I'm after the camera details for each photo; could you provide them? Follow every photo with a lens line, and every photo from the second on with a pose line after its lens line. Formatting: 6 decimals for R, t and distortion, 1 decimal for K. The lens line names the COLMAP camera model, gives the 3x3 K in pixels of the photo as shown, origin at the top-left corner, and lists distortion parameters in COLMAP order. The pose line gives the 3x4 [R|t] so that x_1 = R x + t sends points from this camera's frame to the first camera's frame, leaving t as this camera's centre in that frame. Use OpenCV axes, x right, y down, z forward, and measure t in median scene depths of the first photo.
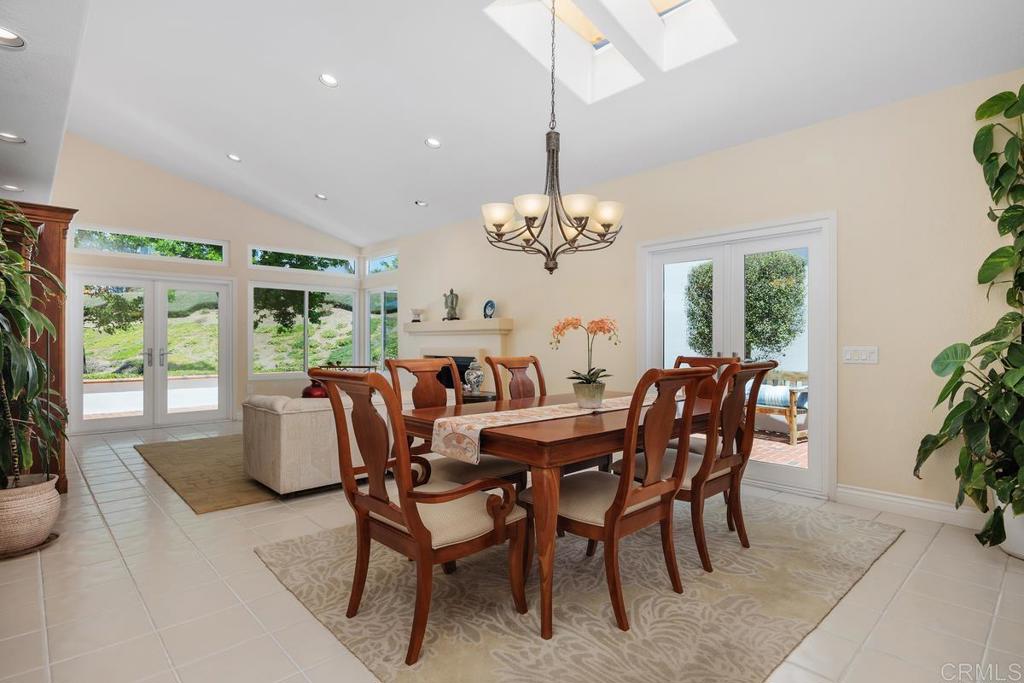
lens RADIAL K [[531.6, 0, 512.9], [0, 531.6, 338.0], [0, 0, 1]] dist [-0.003879, 0.000168]
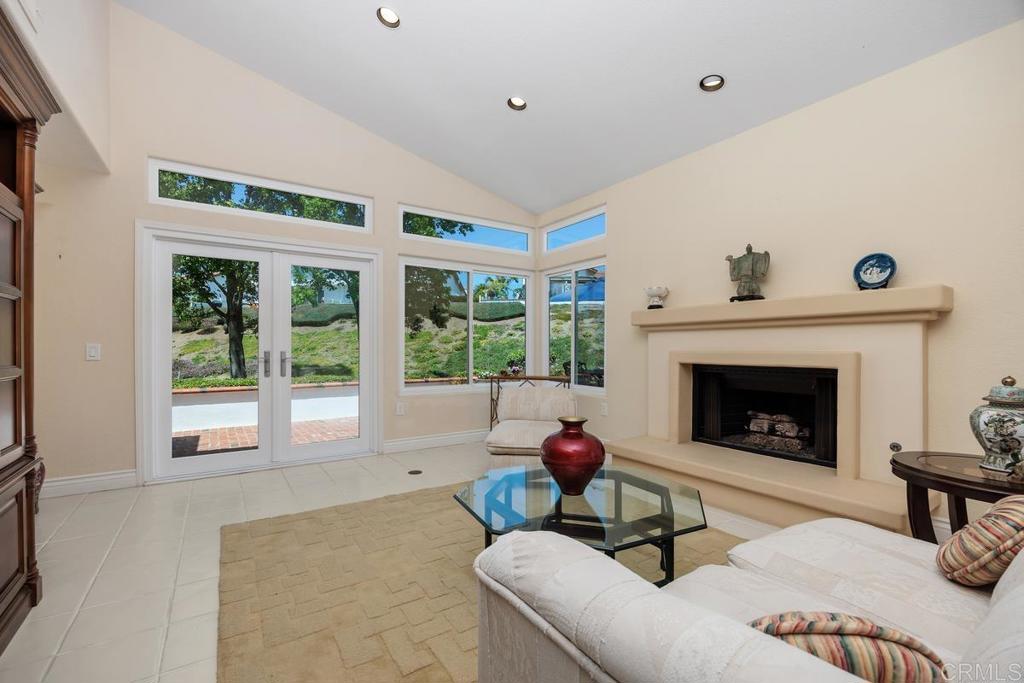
lens RADIAL K [[452.1, 0, 512.9], [0, 452.1, 347.4], [0, 0, 1]] dist [0.003014, -0.000309]
pose [[0.986253, -0.000462, -0.165244, -0.313681], [0.001596, 0.999976, 0.006732, 0.013037], [0.165237, -0.006903, 0.986230, 0.546007]]
